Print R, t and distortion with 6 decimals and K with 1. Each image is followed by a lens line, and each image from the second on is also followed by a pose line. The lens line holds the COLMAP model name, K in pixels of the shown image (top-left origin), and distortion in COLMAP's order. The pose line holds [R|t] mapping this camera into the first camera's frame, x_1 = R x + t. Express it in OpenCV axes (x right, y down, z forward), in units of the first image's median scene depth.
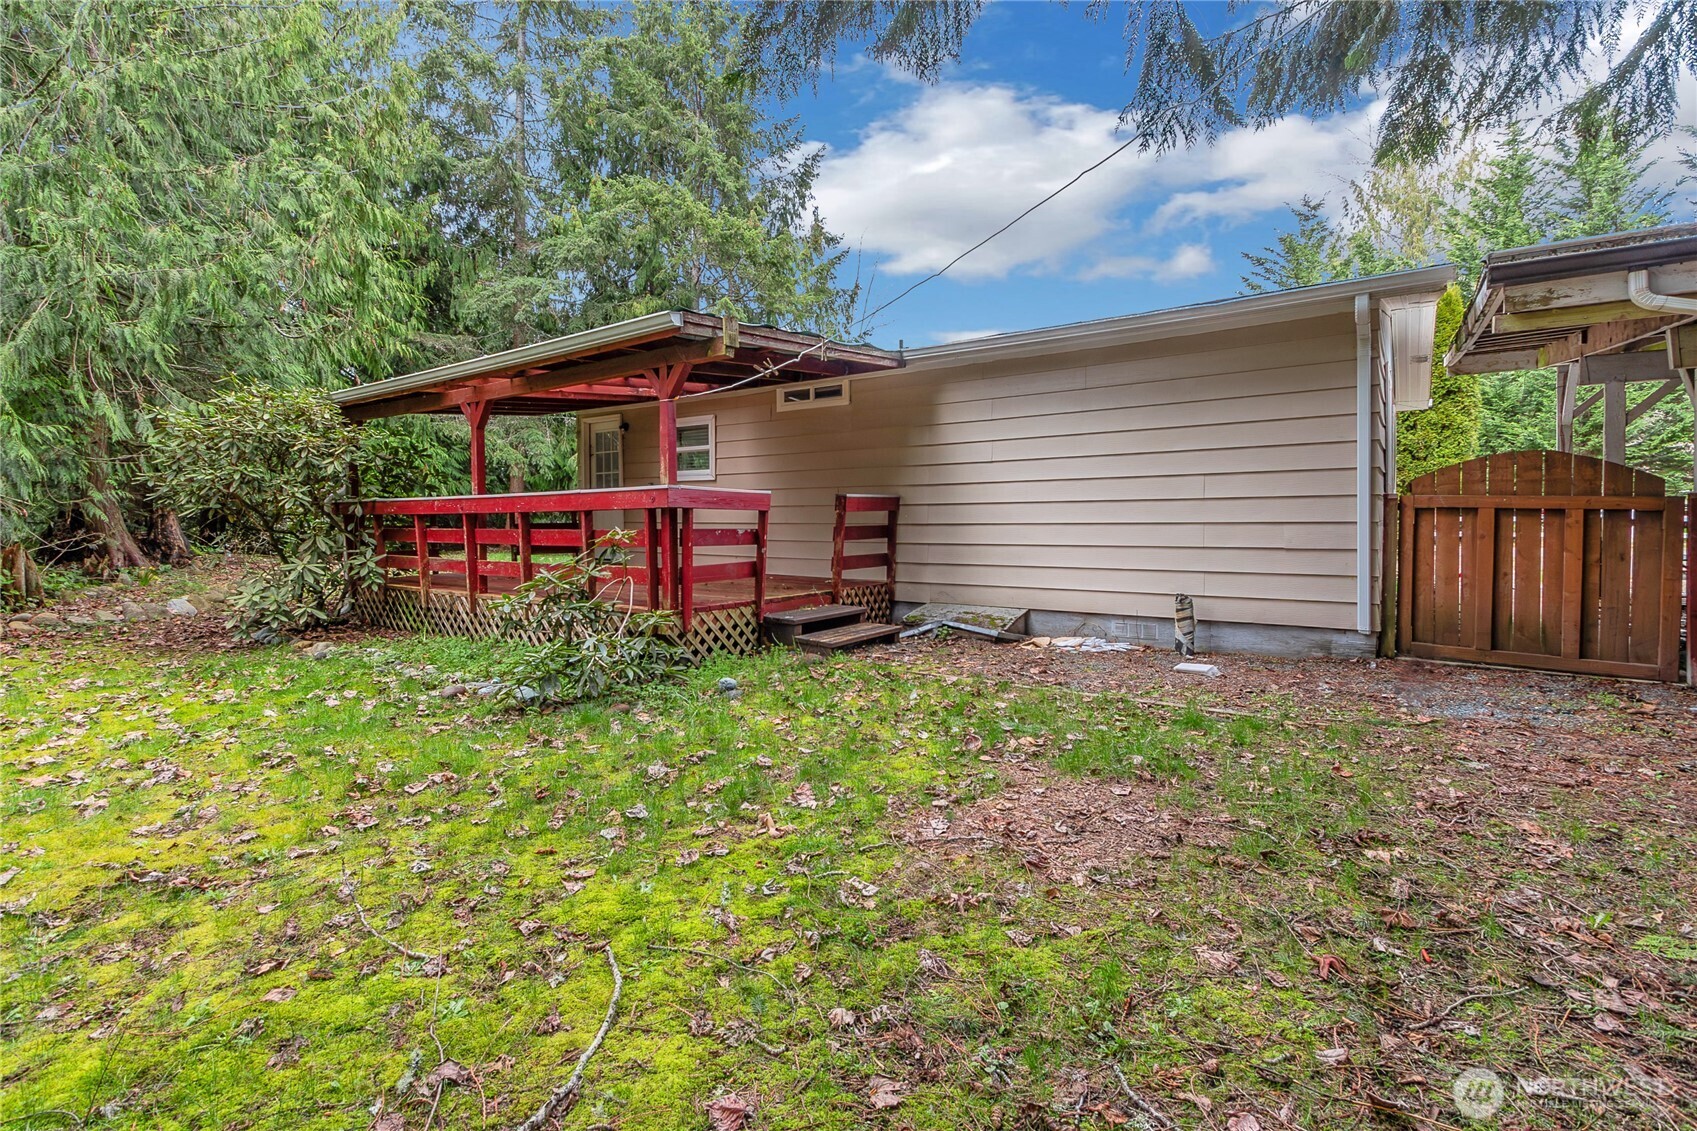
lens RADIAL K [[795.8, 0, 844.9], [0, 795.8, 528.4], [0, 0, 1]] dist [0.003019, 0.000154]
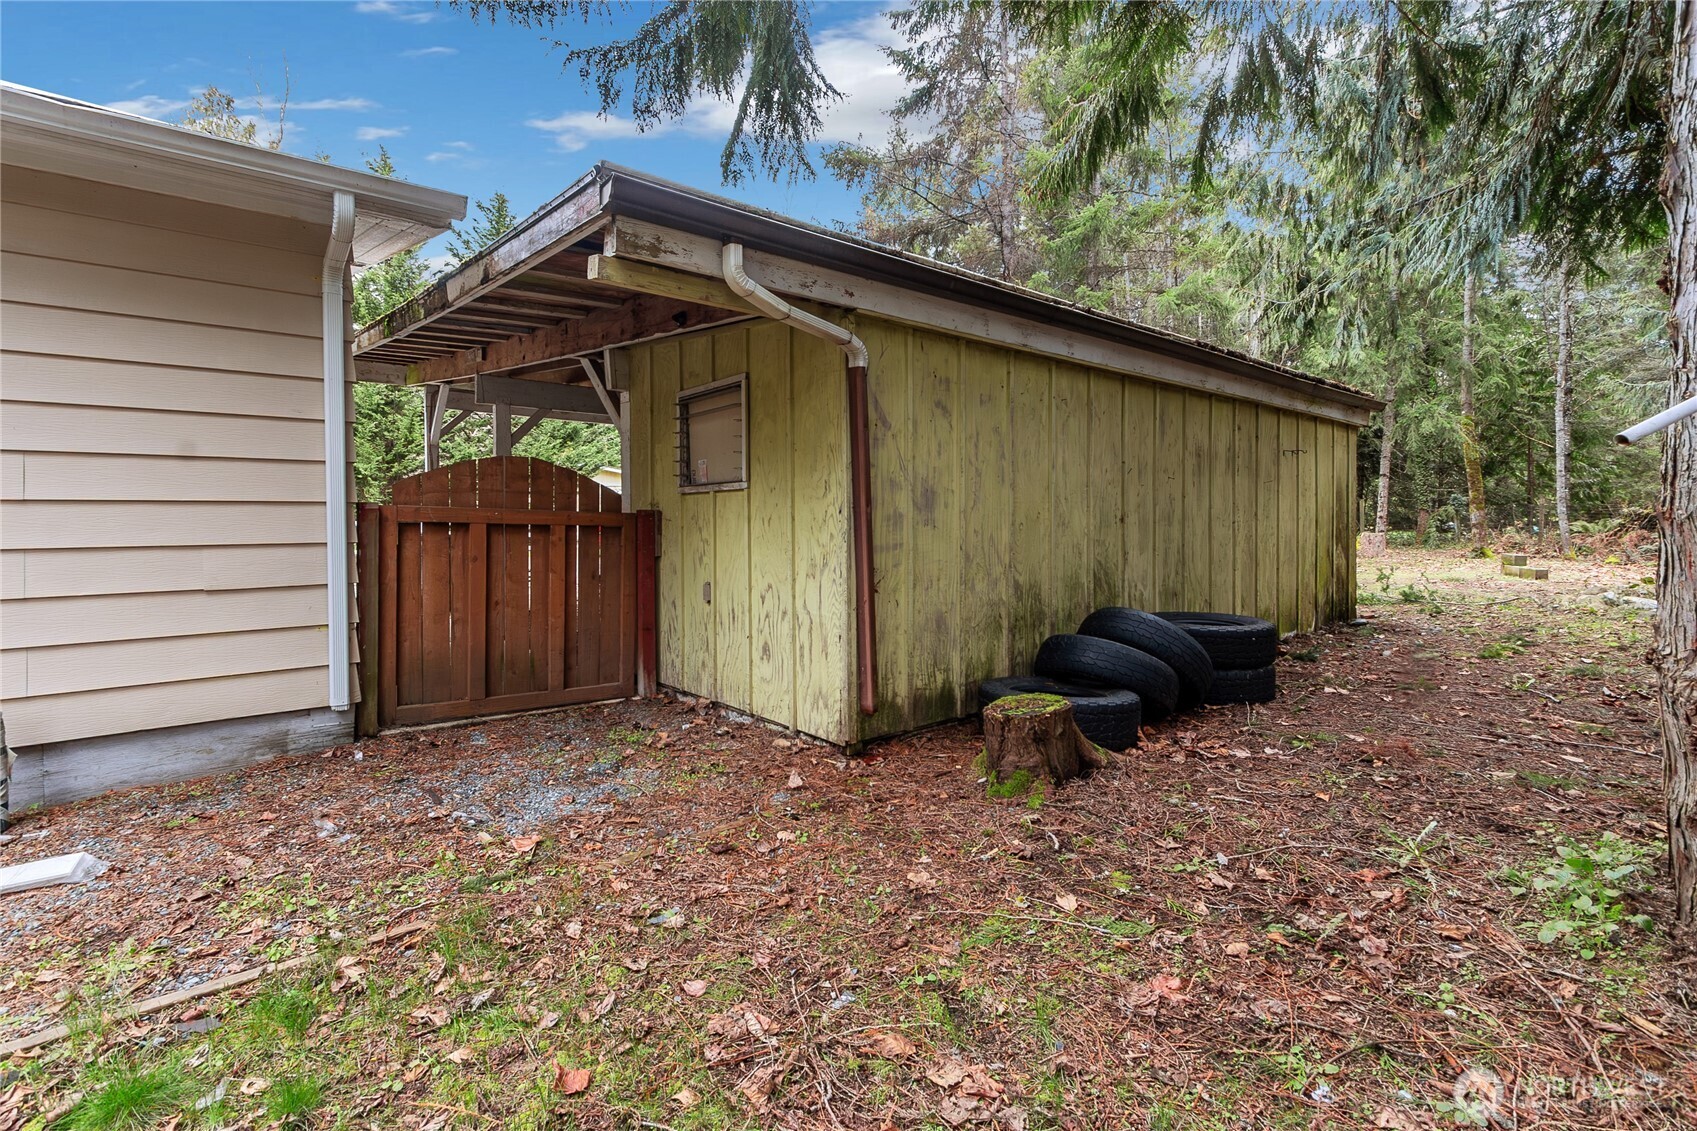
lens RADIAL K [[795.8, 0, 844.9], [0, 795.8, 528.4], [0, 0, 1]] dist [0.003019, 0.000154]
pose [[0.277255, -0.001203, 0.960795, 0.127406], [0.022445, 0.999734, -0.005225, -0.007418], [-0.960534, 0.023014, 0.277209, 0.404871]]
